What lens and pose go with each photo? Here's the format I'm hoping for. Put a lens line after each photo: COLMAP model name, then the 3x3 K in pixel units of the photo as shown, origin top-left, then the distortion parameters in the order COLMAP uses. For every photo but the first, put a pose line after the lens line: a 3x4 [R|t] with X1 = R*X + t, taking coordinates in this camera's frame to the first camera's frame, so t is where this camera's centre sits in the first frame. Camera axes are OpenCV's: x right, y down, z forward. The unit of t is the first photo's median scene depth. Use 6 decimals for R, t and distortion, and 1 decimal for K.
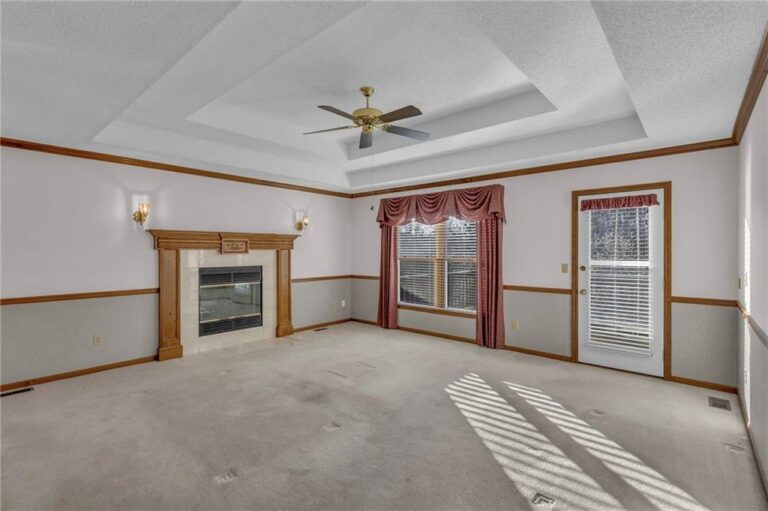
lens RADIAL K [[355.8, 0, 384.1], [0, 355.8, 253.1], [0, 0, 1]] dist [-0.003293, -0.000444]
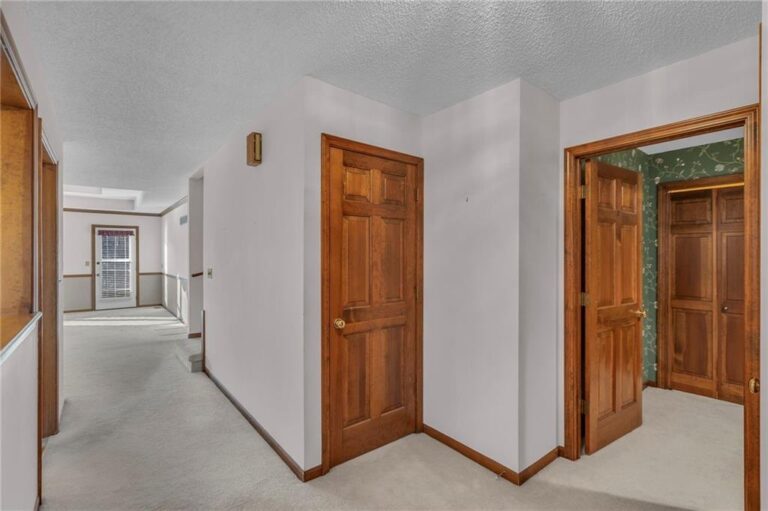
lens RADIAL K [[355.8, 0, 383.0], [0, 355.8, 255.2], [0, 0, 1]] dist [-0.003293, -0.000444]
pose [[0.176462, -0.002870, 0.984303, -1.222463], [0.014411, 0.999896, 0.000332, 0.020646], [-0.984202, 0.014126, 0.176485, -1.021517]]
